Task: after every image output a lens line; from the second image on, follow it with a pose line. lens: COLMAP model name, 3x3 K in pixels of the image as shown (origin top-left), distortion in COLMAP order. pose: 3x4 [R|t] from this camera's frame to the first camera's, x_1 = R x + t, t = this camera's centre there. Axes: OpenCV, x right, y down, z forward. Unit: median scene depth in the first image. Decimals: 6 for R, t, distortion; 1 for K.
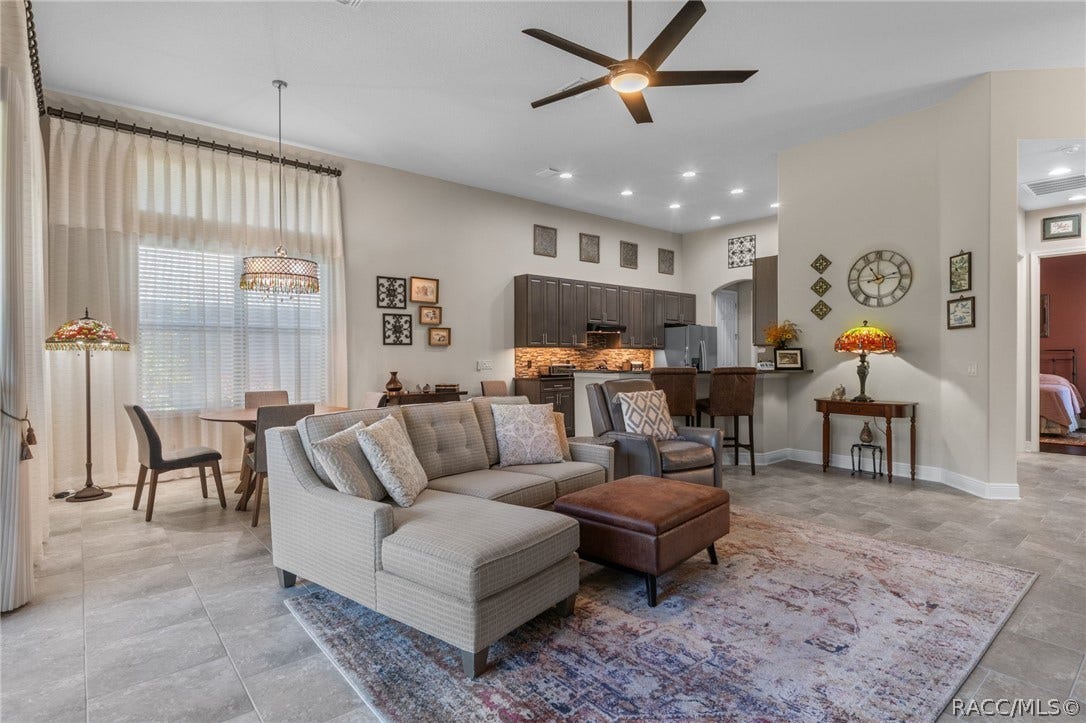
lens RADIAL K [[556.6, 0, 543.0], [0, 556.6, 361.5], [0, 0, 1]] dist [0.000631, -0.000299]
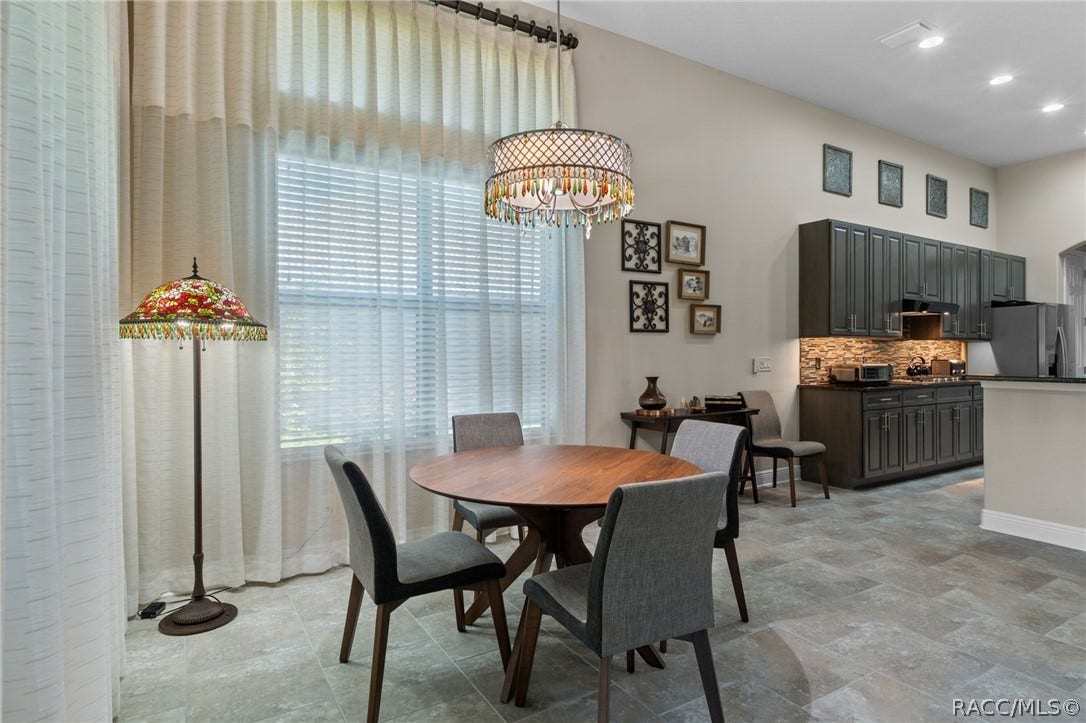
lens RADIAL K [[599.5, 0, 543.8], [0, 599.5, 356.2], [0, 0, 1]] dist [-0.003923, -0.000267]
pose [[0.988540, 0.003925, -0.150910, -0.277901], [-0.003738, 0.999992, 0.001528, -0.004133], [0.150914, -0.000946, 0.988546, 0.334029]]
